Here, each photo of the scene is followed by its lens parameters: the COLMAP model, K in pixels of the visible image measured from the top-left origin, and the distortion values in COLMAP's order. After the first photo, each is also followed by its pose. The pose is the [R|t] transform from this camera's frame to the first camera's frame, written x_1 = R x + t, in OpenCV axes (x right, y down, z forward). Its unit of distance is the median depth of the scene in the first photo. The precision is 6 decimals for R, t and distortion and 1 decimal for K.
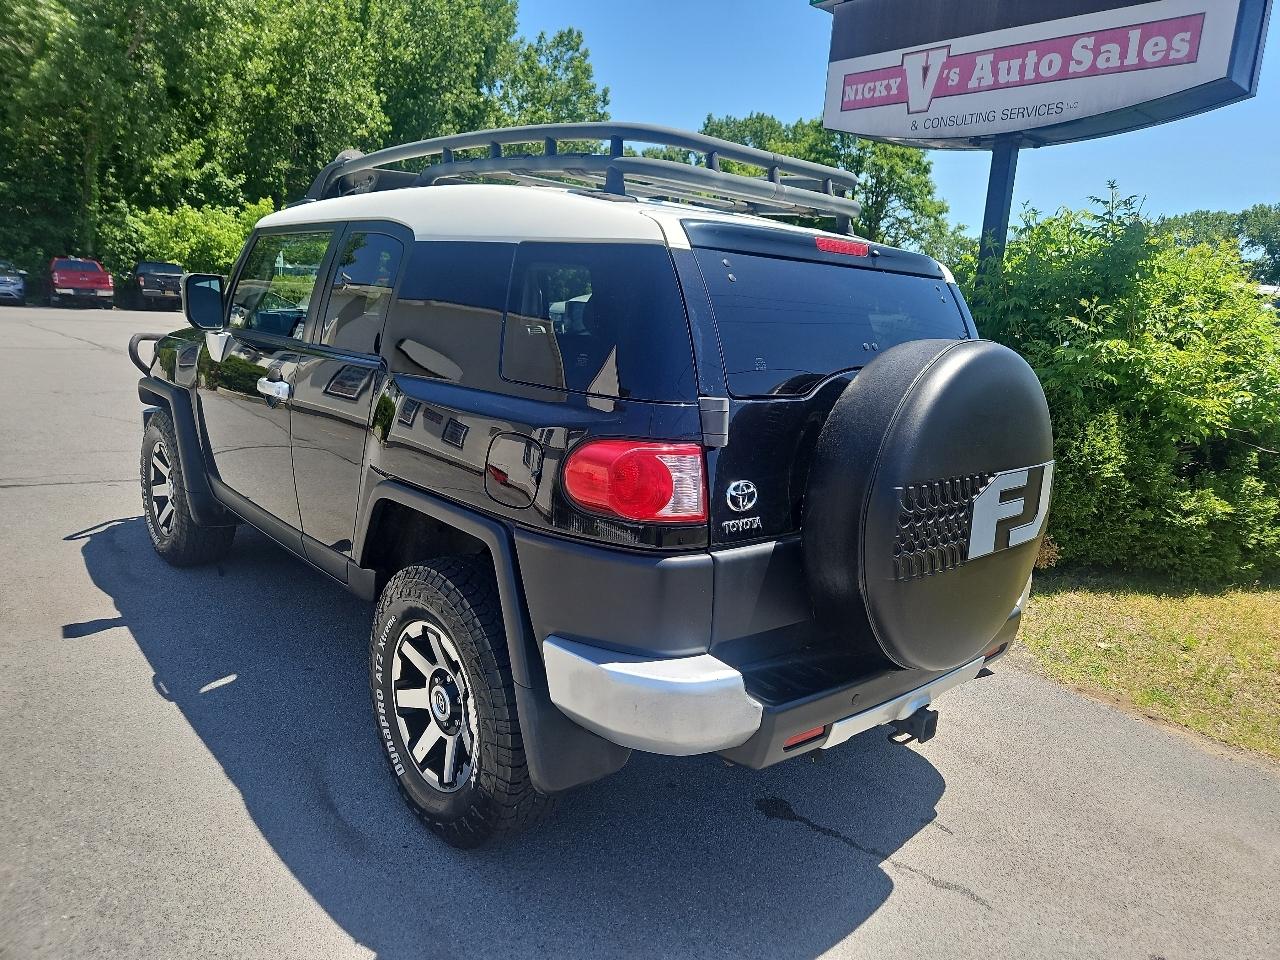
lens RADIAL K [[864.6, 0, 624.0], [0, 864.6, 479.3], [0, 0, 1]] dist [0.072628, -0.057026]
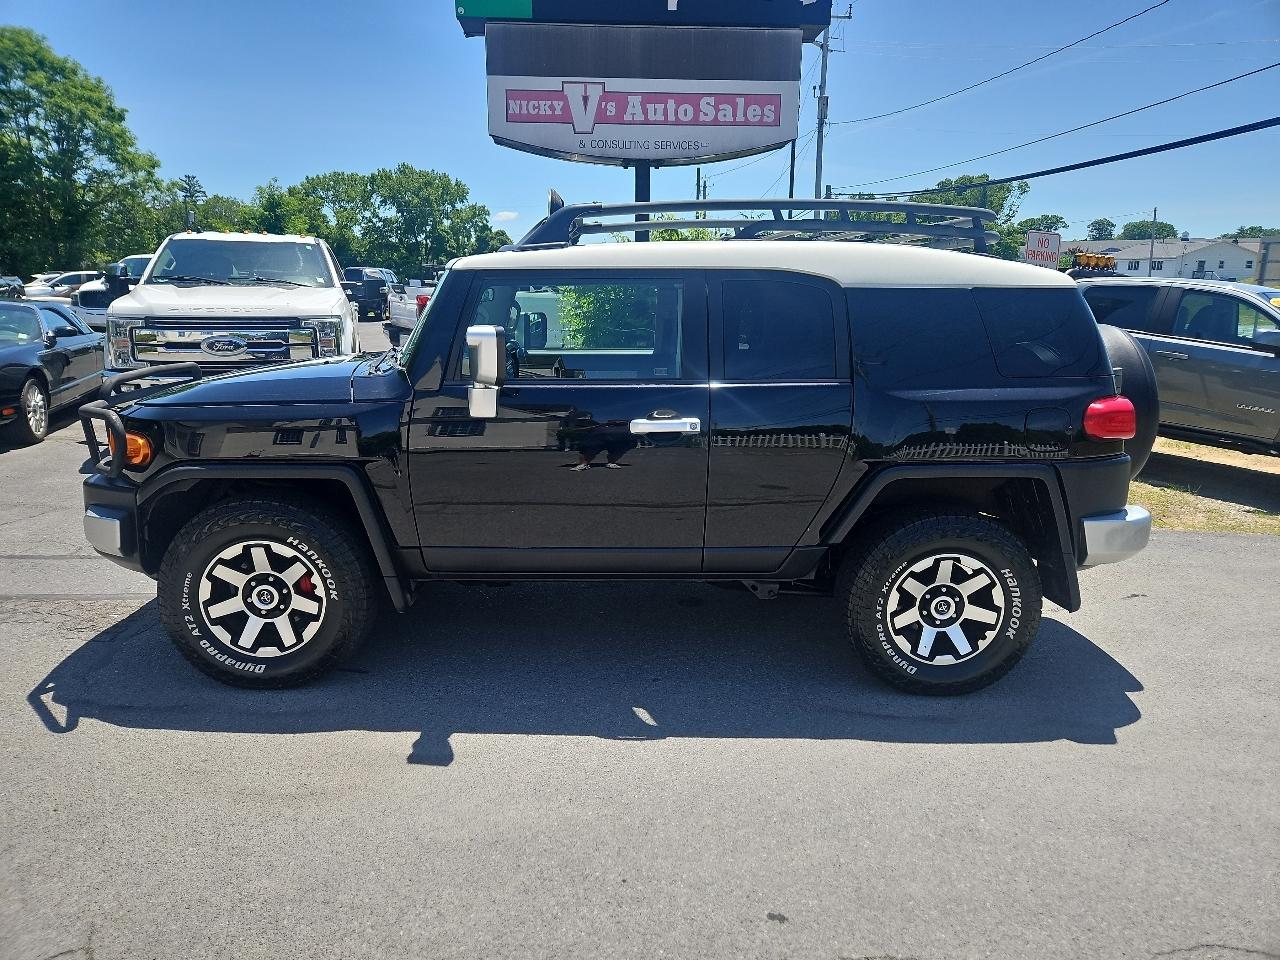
lens RADIAL K [[864.6, 0, 629.6], [0, 864.6, 485.2], [0, 0, 1]] dist [0.072628, -0.057026]
pose [[0.629988, -0.232663, 0.740933, -0.675931], [0.190740, 0.971200, 0.142791, -0.106896], [-0.752817, 0.051369, 0.656223, 0.183524]]
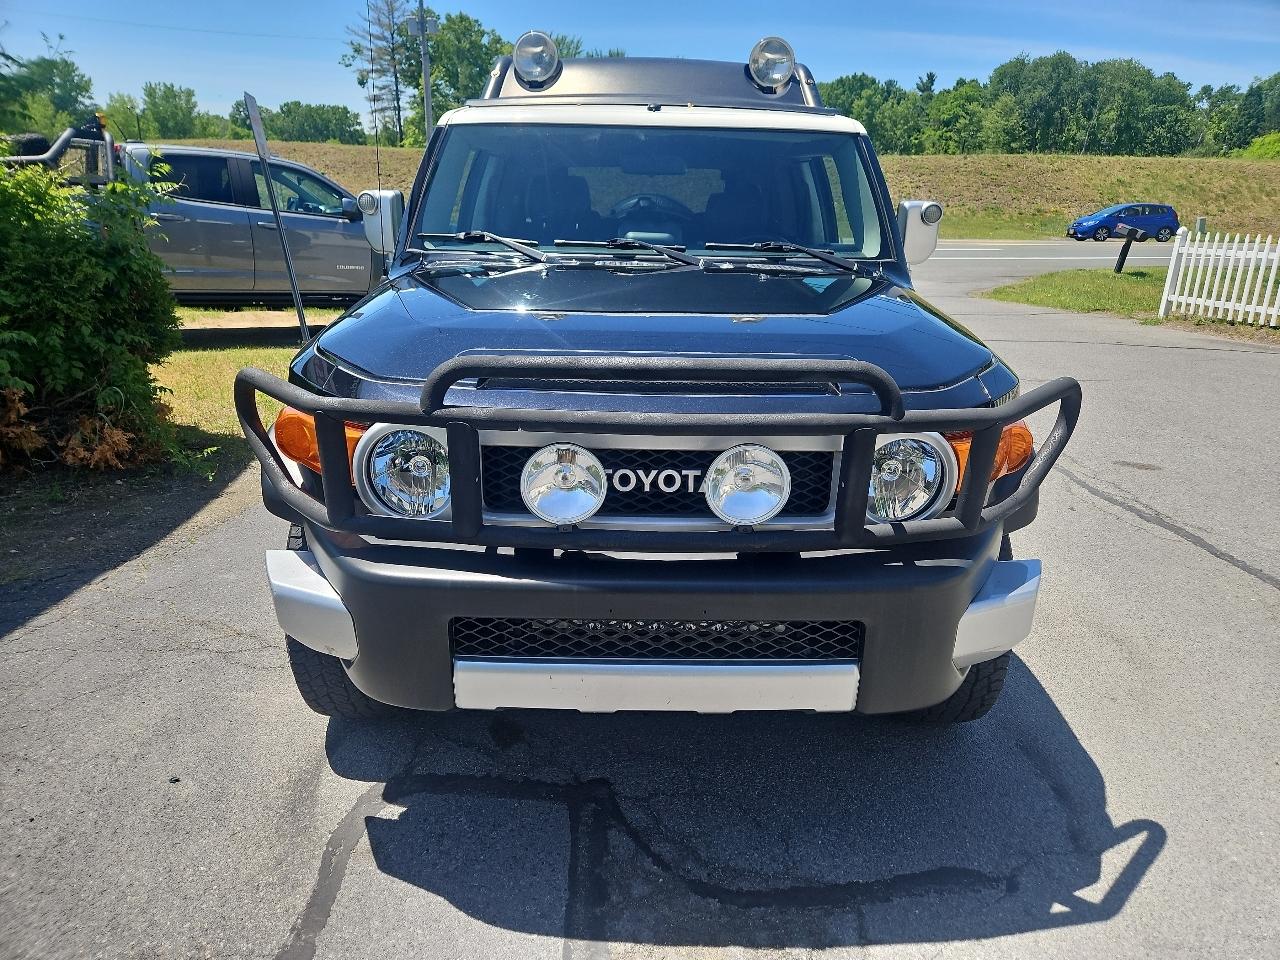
lens RADIAL K [[864.6, 0, 652.1], [0, 864.6, 494.9], [0, 0, 1]] dist [0.072628, -0.057026]
pose [[-0.766022, -0.292109, 0.572610, -0.533002], [0.059517, 0.854730, 0.515649, -0.280461], [-0.640053, 0.429079, -0.637357, 1.155314]]
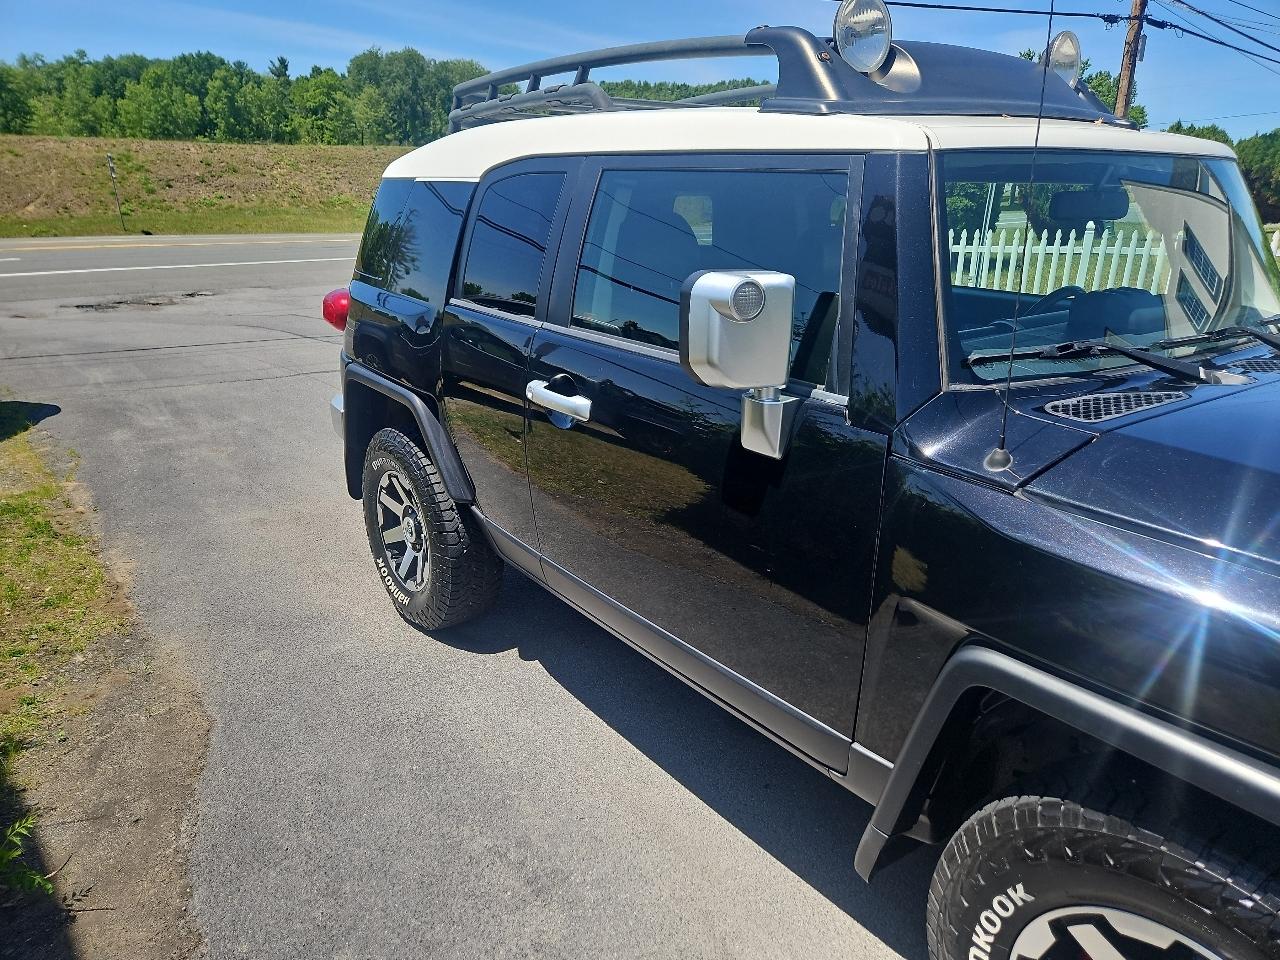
lens RADIAL K [[864.6, 0, 639.0], [0, 864.6, 481.6], [0, 0, 1]] dist [0.072628, -0.057026]
pose [[-0.996076, -0.087118, 0.015586, -0.015607], [-0.066877, 0.856277, 0.512169, -0.255958], [-0.057965, 0.509117, -0.858743, 1.114216]]
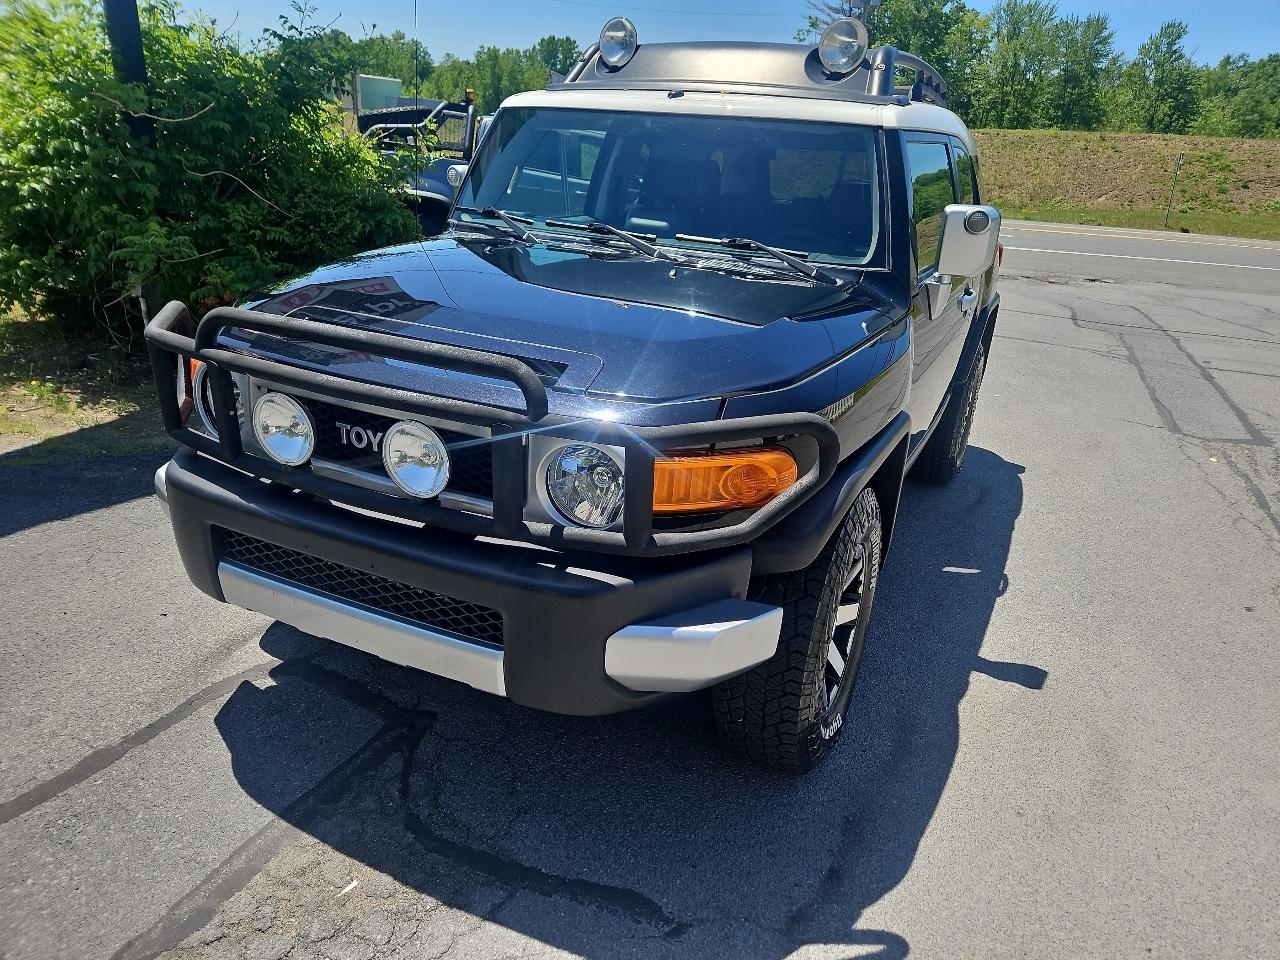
lens RADIAL K [[864.6, 0, 654.8], [0, 864.6, 509.4], [0, 0, 1]] dist [0.072628, -0.057026]
pose [[-0.399828, -0.438333, 0.804985, -0.682513], [0.101379, 0.851703, 0.514126, -0.267006], [-0.910966, 0.287170, -0.296097, 0.966359]]
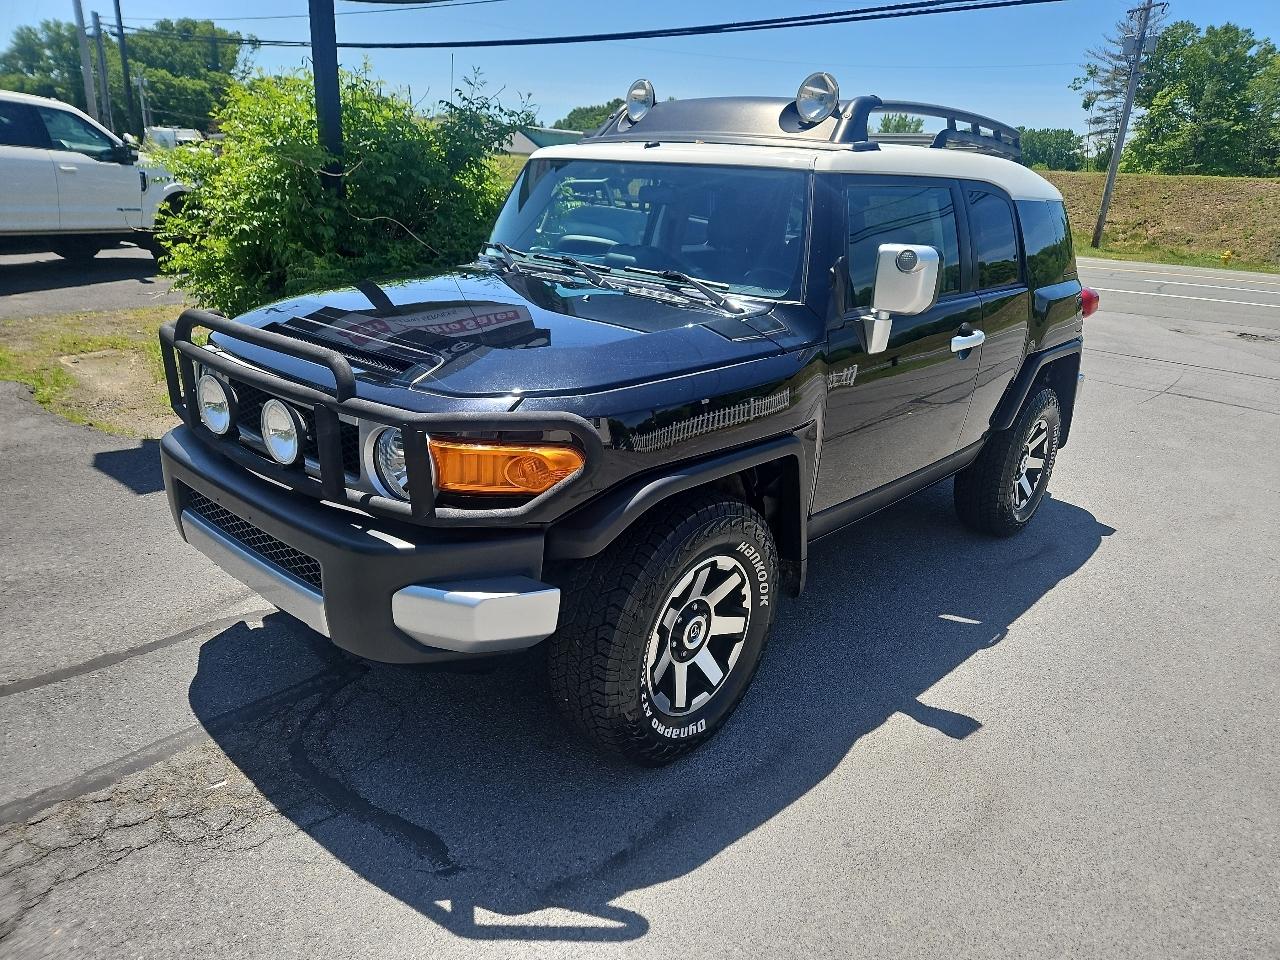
lens RADIAL K [[864.6, 0, 651.2], [0, 864.6, 486.5], [0, 0, 1]] dist [0.072628, -0.057026]
pose [[-0.132980, -0.399235, 0.907153, -0.770588], [0.139631, 0.898607, 0.415943, -0.246534], [-0.981234, 0.181978, -0.063751, 0.815805]]
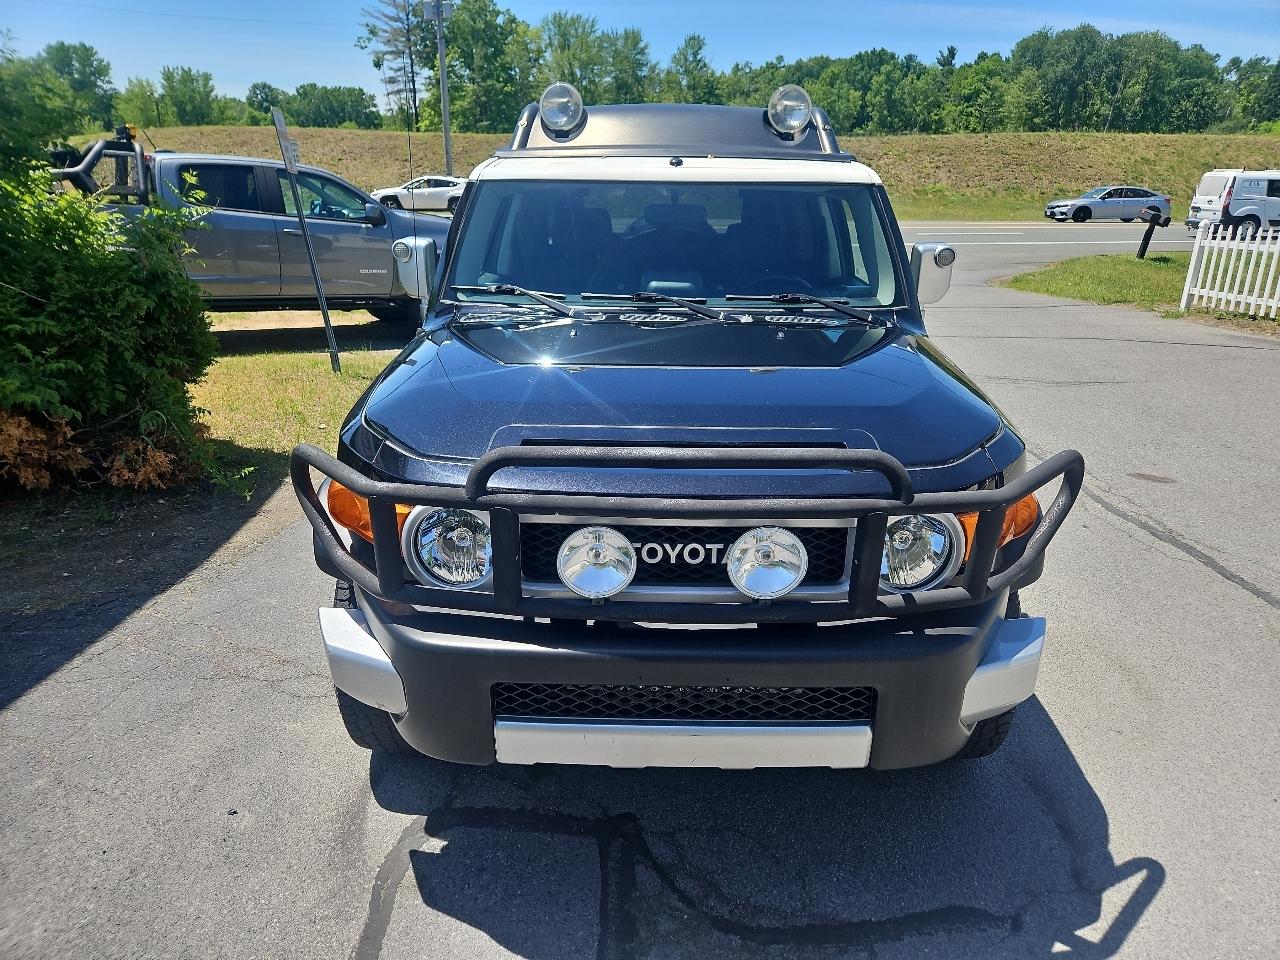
lens RADIAL K [[864.6, 0, 649.5], [0, 864.6, 492.4], [0, 0, 1]] dist [0.072628, -0.057026]
pose [[-0.754031, -0.302619, 0.582975, -0.532589], [0.071678, 0.844335, 0.530999, -0.322046], [-0.652916, 0.442177, -0.614963, 1.156939]]
